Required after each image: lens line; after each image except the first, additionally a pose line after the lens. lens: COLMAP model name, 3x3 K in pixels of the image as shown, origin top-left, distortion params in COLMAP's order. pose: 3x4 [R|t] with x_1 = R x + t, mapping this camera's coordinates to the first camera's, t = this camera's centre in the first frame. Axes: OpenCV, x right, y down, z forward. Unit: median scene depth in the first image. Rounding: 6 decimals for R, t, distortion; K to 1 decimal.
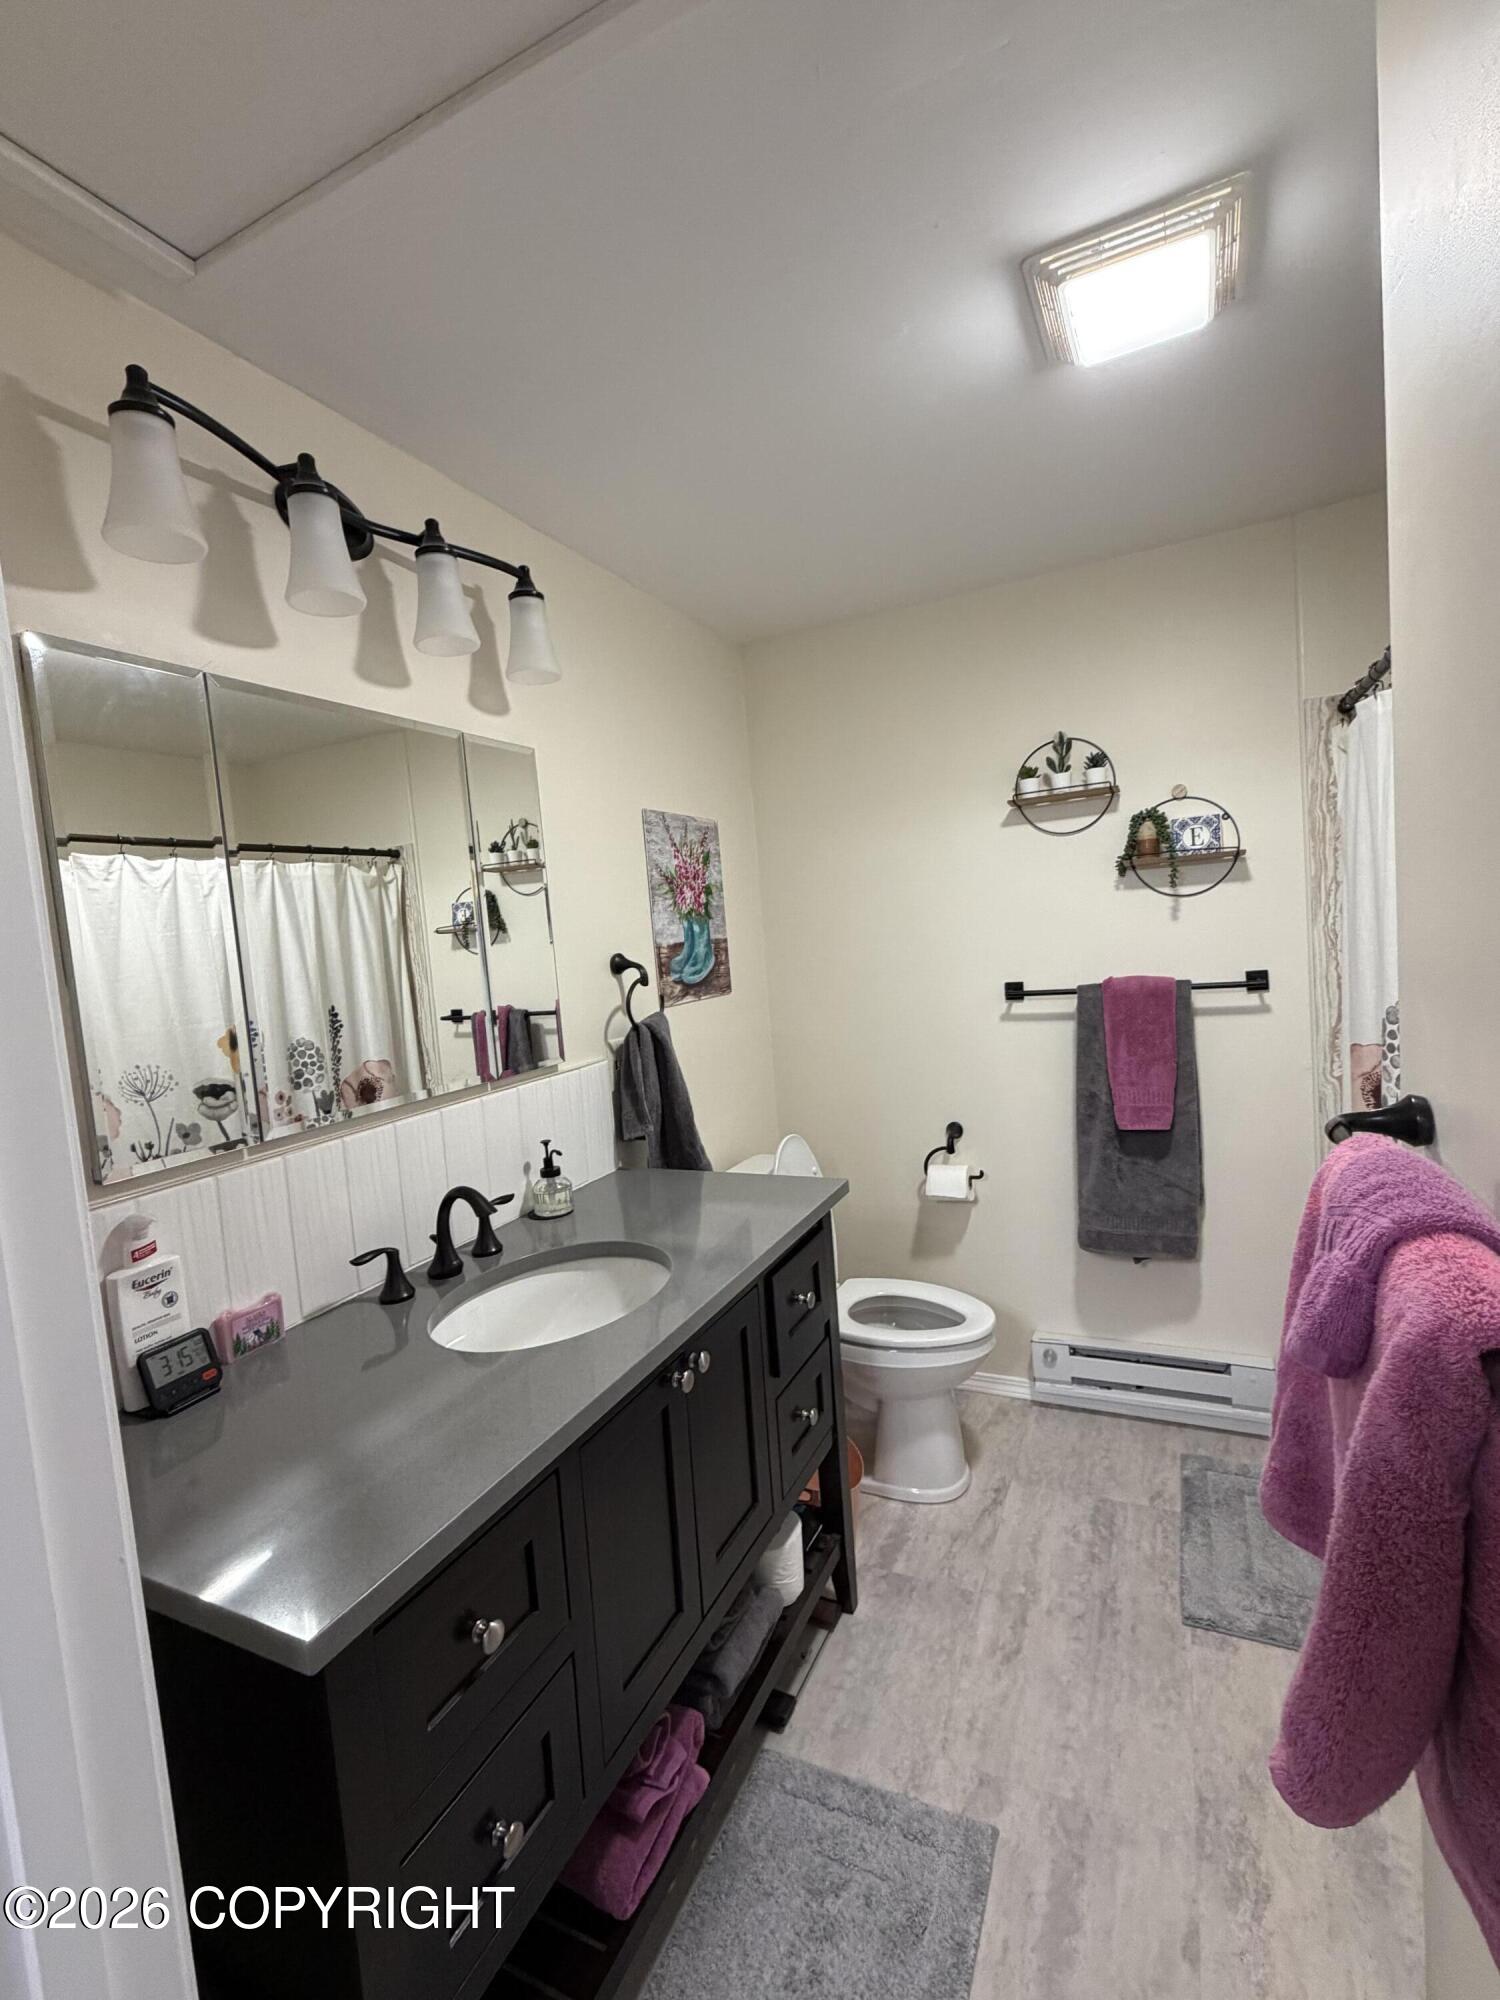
lens RADIAL K [[888.7, 0, 754.2], [0, 888.7, 996.0], [0, 0, 1]] dist [-0.002407, -0.001178]
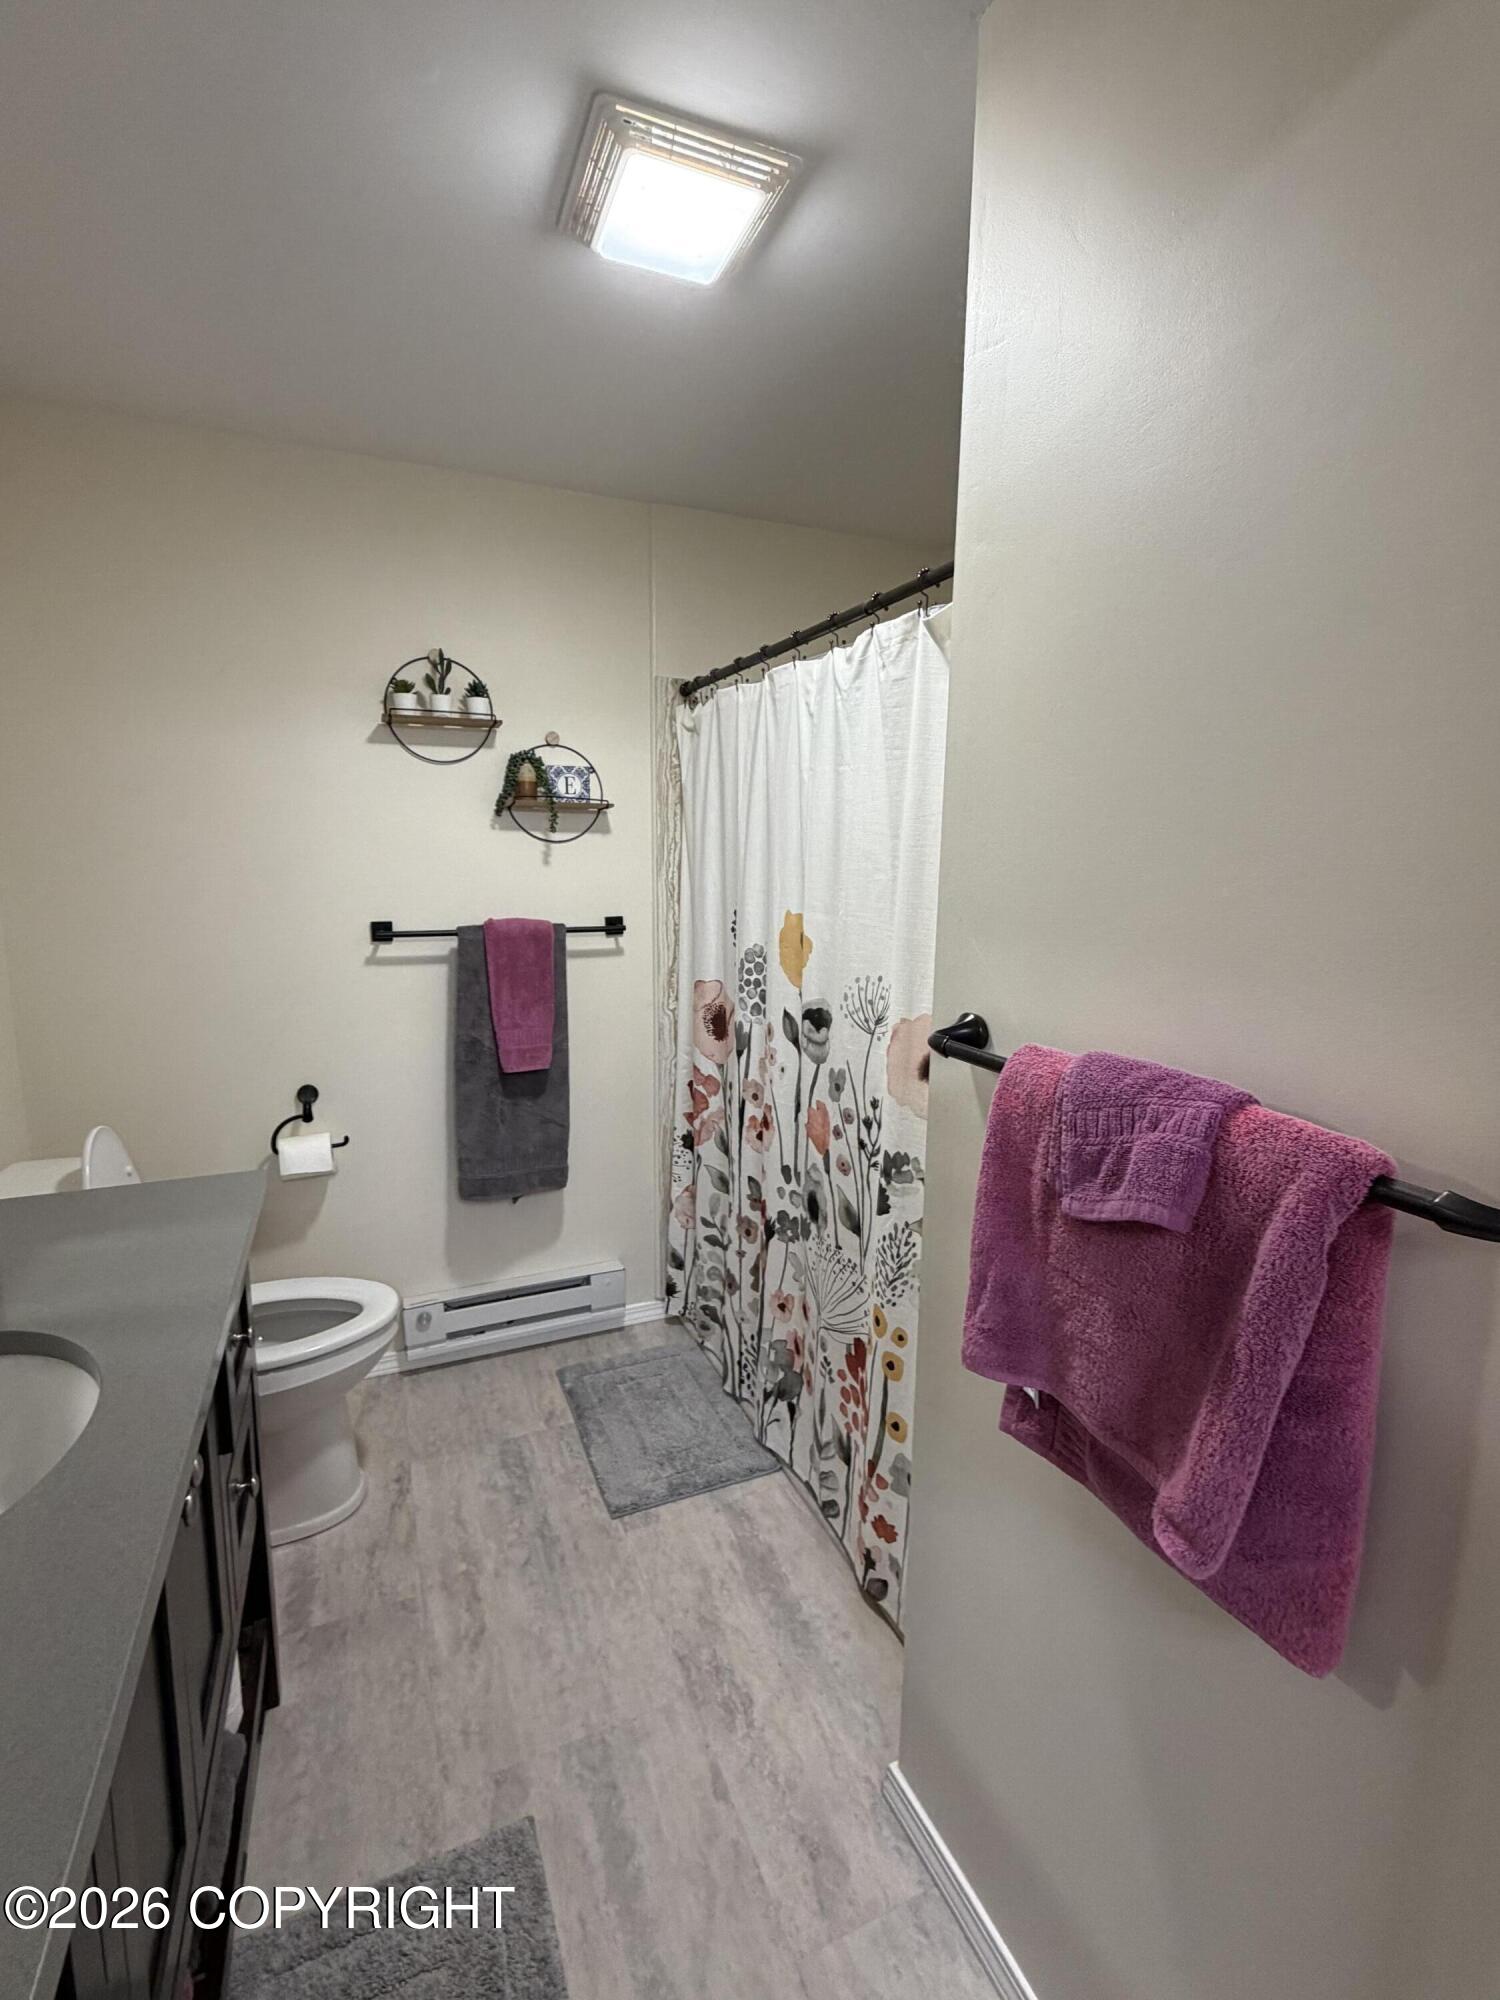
lens RADIAL K [[888.7, 0, 745.7], [0, 888.7, 996.4], [0, 0, 1]] dist [-0.002407, -0.001178]
pose [[0.654585, -0.035409, 0.755158, -0.157655], [-0.008855, 0.998475, 0.054493, 0.008464], [-0.755936, -0.042357, 0.653274, 0.150750]]
